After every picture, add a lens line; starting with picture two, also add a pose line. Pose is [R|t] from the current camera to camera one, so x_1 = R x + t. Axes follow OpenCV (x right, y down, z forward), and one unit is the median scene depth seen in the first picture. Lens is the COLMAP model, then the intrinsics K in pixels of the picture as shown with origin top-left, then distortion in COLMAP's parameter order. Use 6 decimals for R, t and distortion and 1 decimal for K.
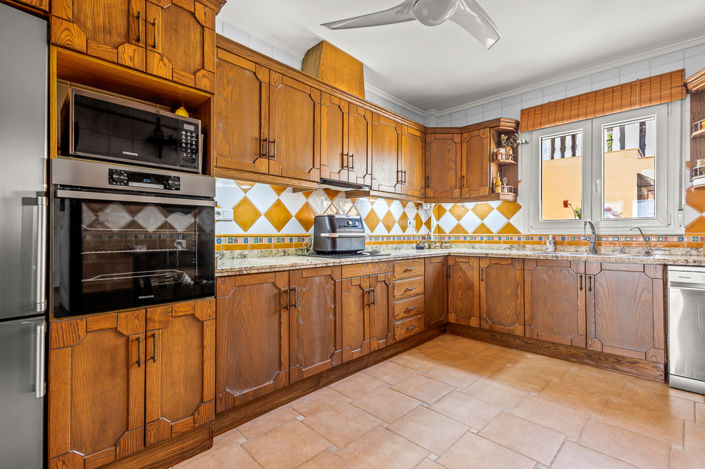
lens RADIAL K [[332.6, 0, 354.1], [0, 332.6, 229.4], [0, 0, 1]] dist [0.001375, 0.000147]
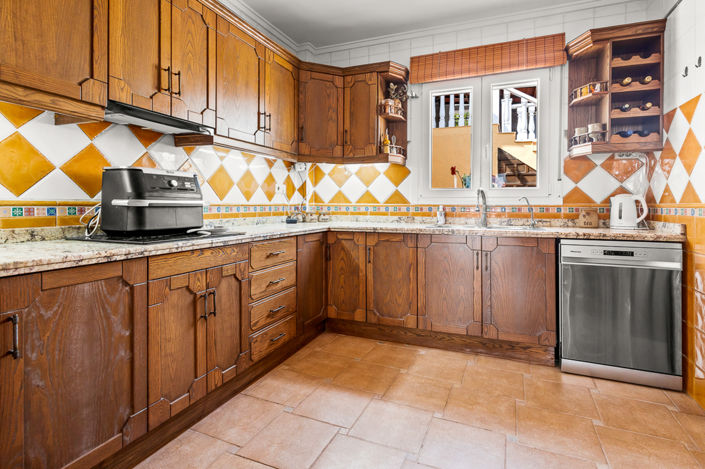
lens RADIAL K [[332.6, 0, 354.1], [0, 332.6, 229.4], [0, 0, 1]] dist [0.001375, 0.000147]
pose [[0.933996, -0.019849, 0.356732, 0.073331], [-0.012172, 0.996108, 0.087294, 0.007070], [-0.357077, -0.085874, 0.930119, 0.294579]]
